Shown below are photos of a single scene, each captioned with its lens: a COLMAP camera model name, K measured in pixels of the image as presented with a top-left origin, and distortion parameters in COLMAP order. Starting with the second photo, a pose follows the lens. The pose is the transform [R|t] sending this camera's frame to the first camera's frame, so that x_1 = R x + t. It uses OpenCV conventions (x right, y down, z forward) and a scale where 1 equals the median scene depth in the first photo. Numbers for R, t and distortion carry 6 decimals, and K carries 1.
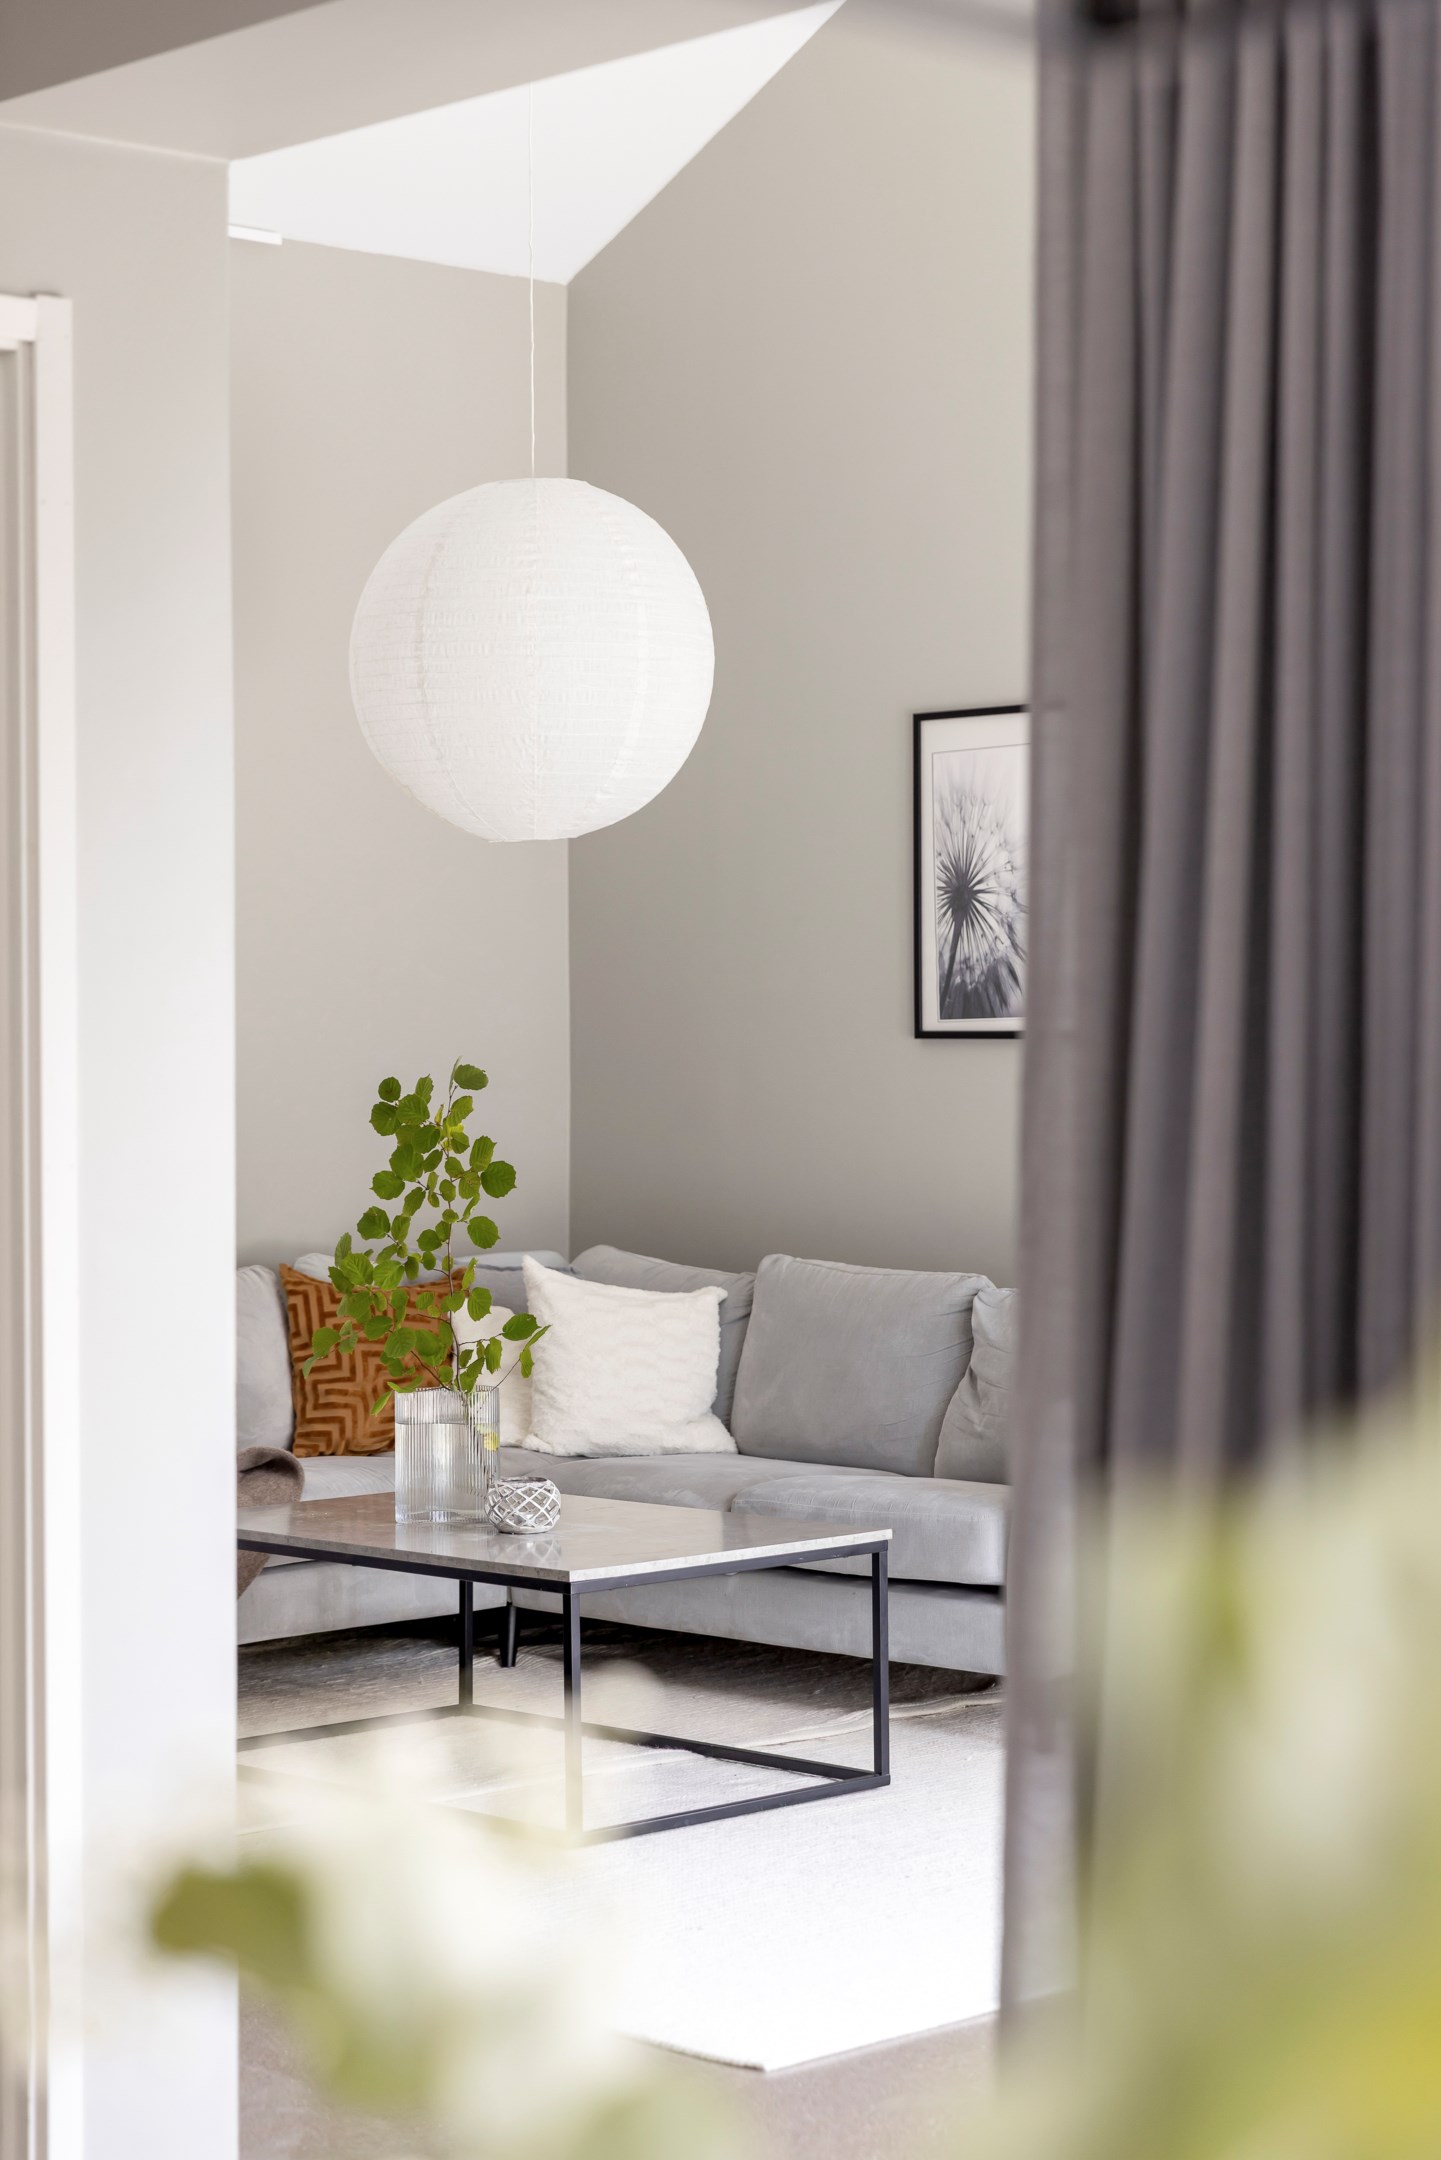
lens RADIAL K [[4077.1, 0, 720.5], [0, 4077.1, 1080.0], [0, 0, 1]] dist [0.010057, 0.010915]
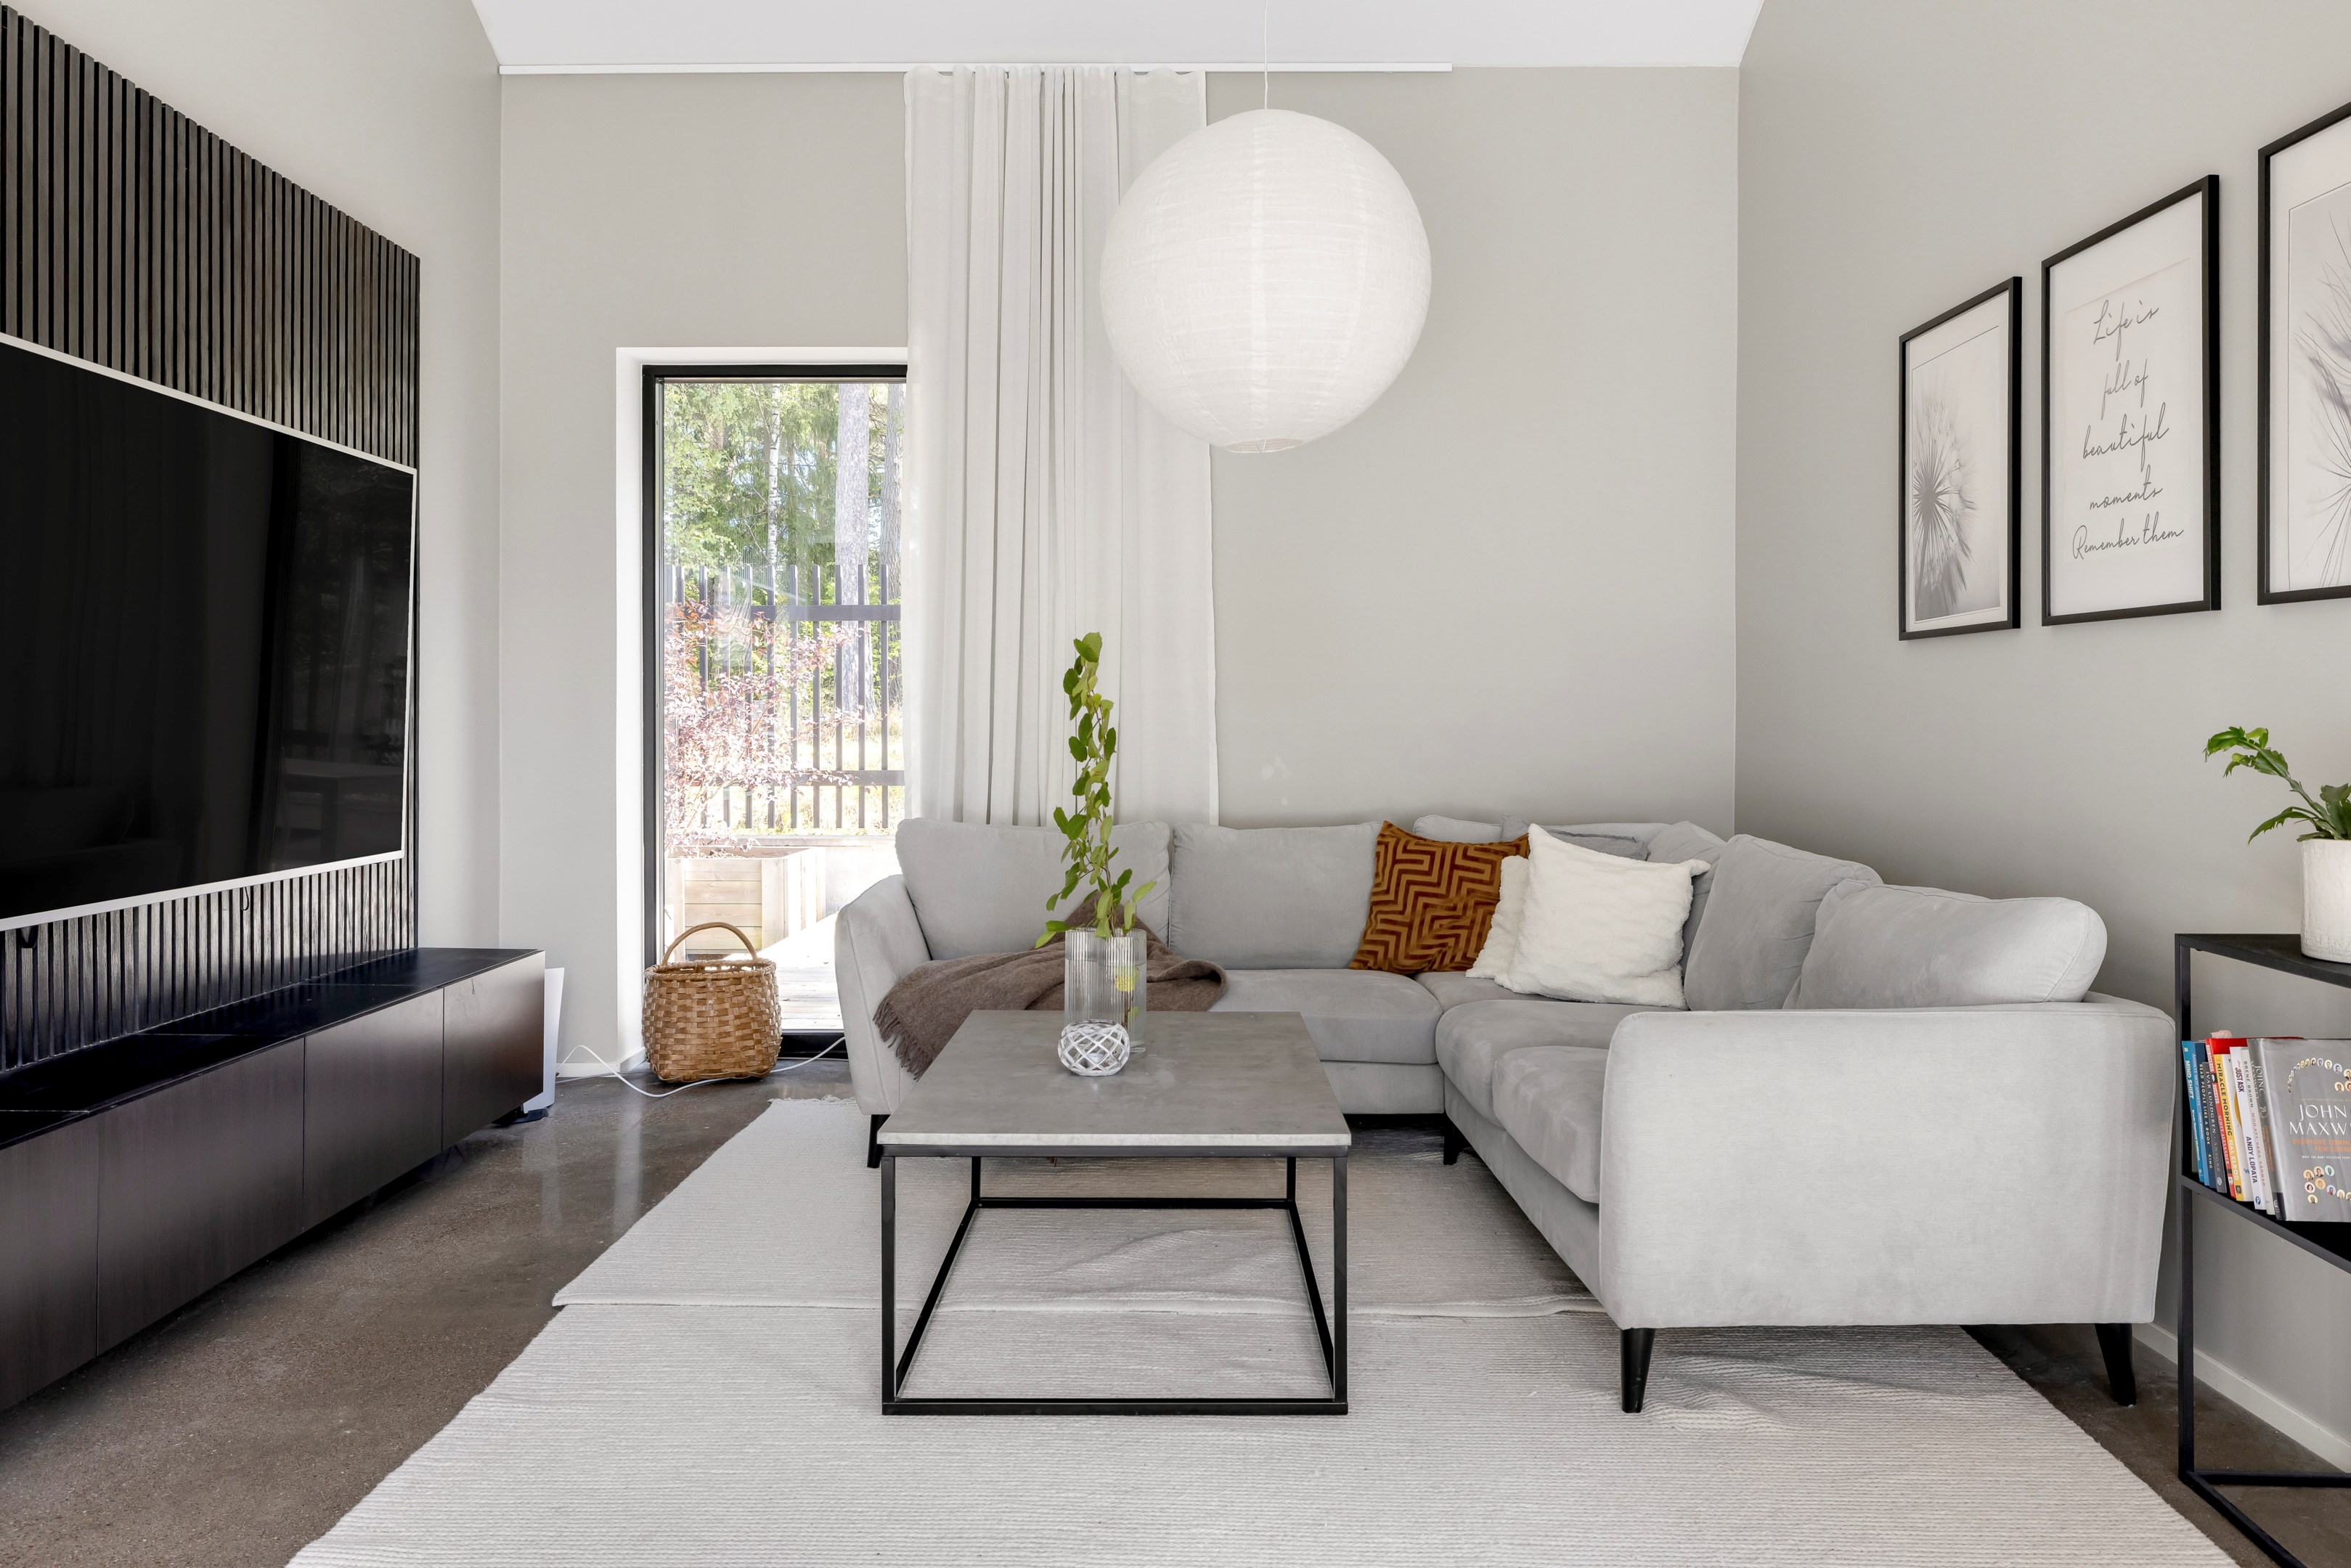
lens RADIAL K [[1631.2, 0, 1150.1], [0, 1631.2, 723.2], [0, 0, 1]] dist [-0.000251, 0.001512]
pose [[0.712791, 0.007827, -0.701332, 0.234364], [-0.015859, 0.999862, -0.004960, 0.018930], [0.701197, 0.014657, 0.712817, 0.628978]]
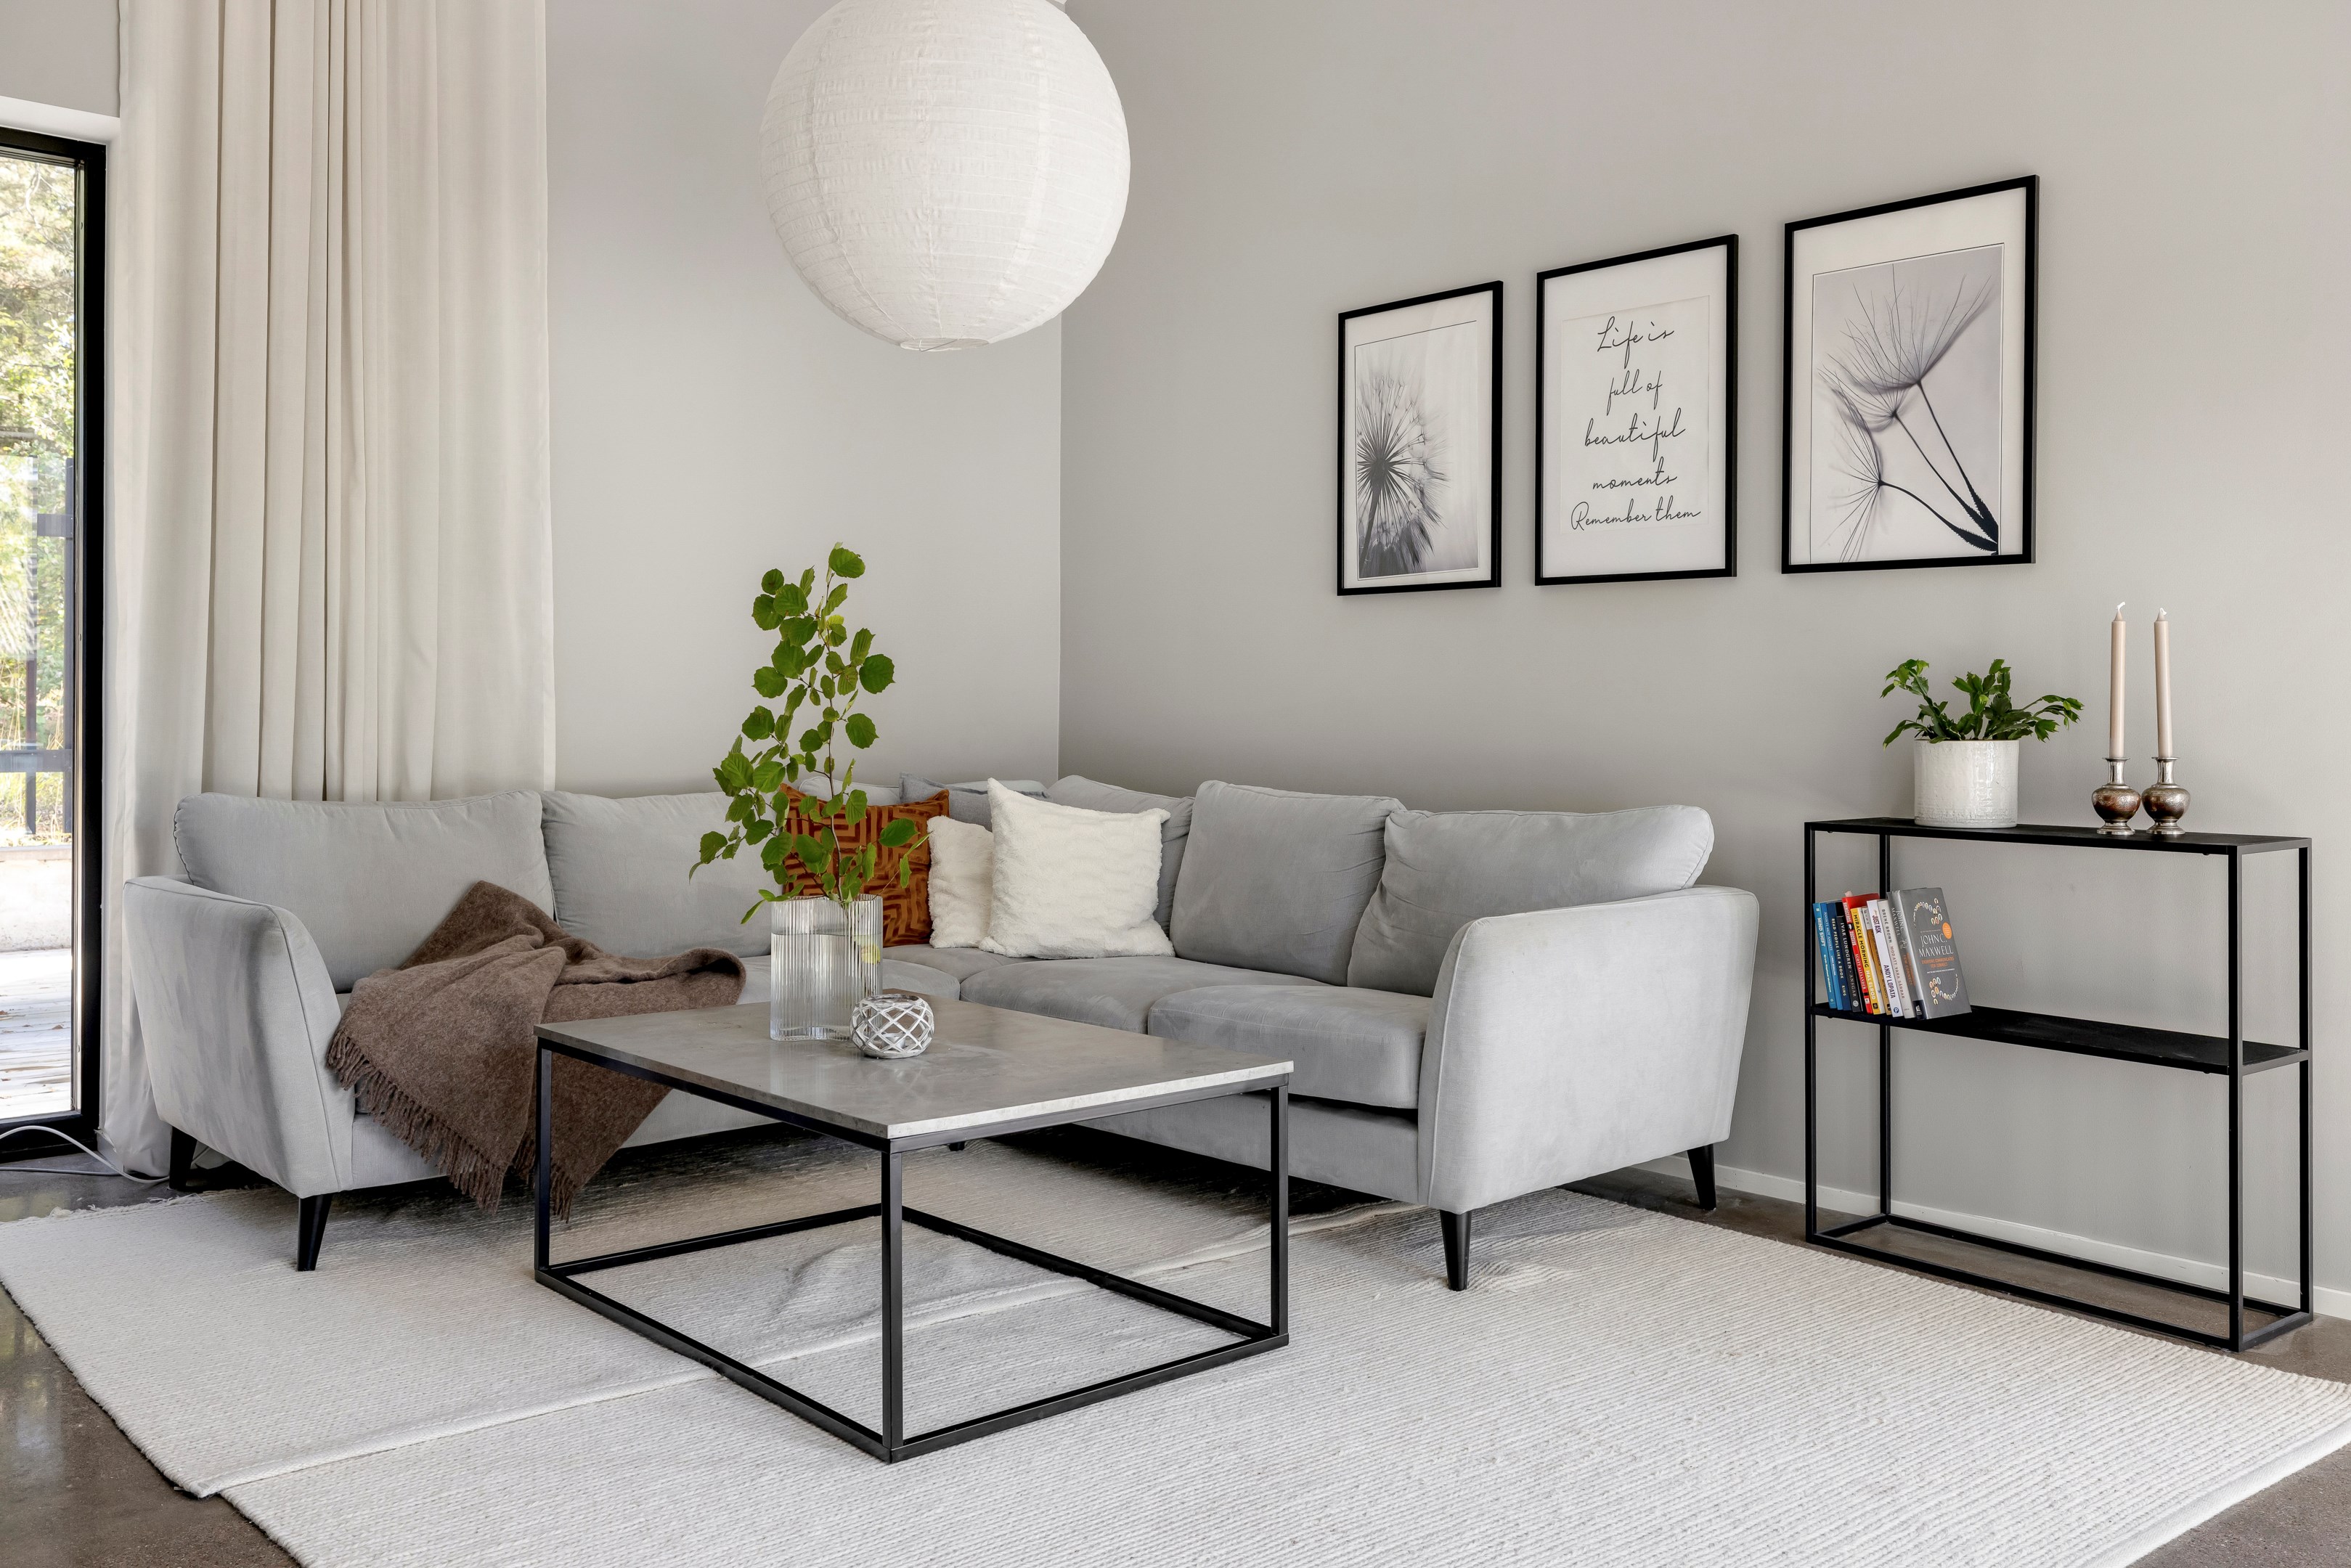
lens RADIAL K [[1976.8, 0, 1175.2], [0, 1976.8, 713.6], [0, 0, 1]] dist [-0.002546, -0.000452]
pose [[0.998935, 0.010527, -0.044930, 0.030903], [-0.011130, 0.999851, -0.013204, 0.034954], [0.044785, 0.013690, 0.998903, 0.498011]]
